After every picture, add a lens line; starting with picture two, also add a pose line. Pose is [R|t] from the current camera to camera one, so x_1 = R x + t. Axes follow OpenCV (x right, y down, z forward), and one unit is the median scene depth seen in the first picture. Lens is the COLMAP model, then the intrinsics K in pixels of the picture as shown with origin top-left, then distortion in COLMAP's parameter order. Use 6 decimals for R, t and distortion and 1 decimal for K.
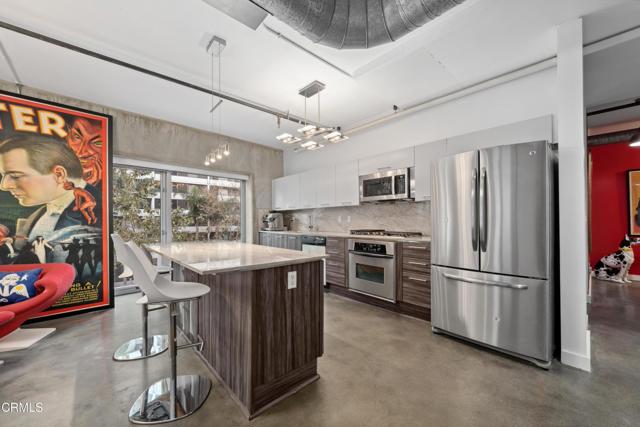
lens RADIAL K [[251.3, 0, 319.1], [0, 251.3, 218.4], [0, 0, 1]] dist [-0.002110, 0.000570]
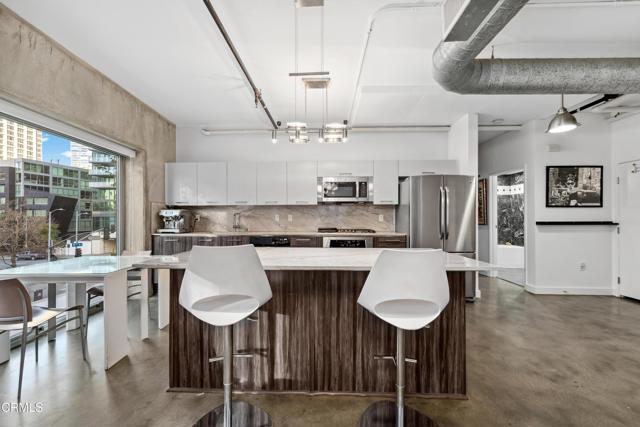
lens RADIAL K [[251.3, 0, 320.2], [0, 251.3, 218.5], [0, 0, 1]] dist [-0.002110, 0.000570]
pose [[0.696339, 0.005702, 0.717690, -0.678710], [-0.008472, 0.999964, 0.000275, 0.005103], [-0.717663, -0.006272, 0.696362, 0.301615]]
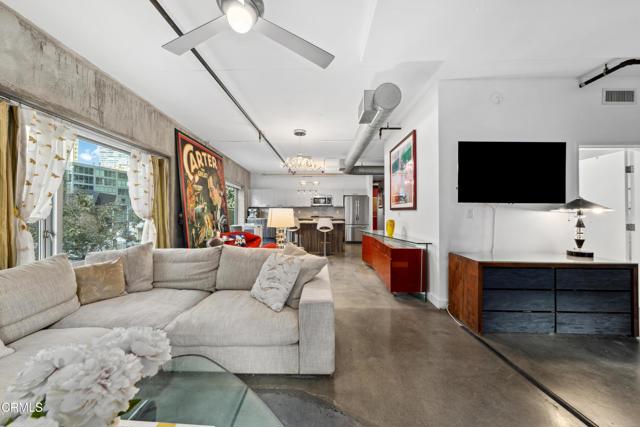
lens RADIAL K [[222.1, 0, 316.6], [0, 222.1, 209.3], [0, 0, 1]] dist [0.003382, 0.000155]
pose [[0.696965, 0.013063, 0.716986, -1.668062], [-0.008991, 0.999915, -0.009478, -0.006126], [-0.717049, 0.000159, 0.697023, -0.737125]]
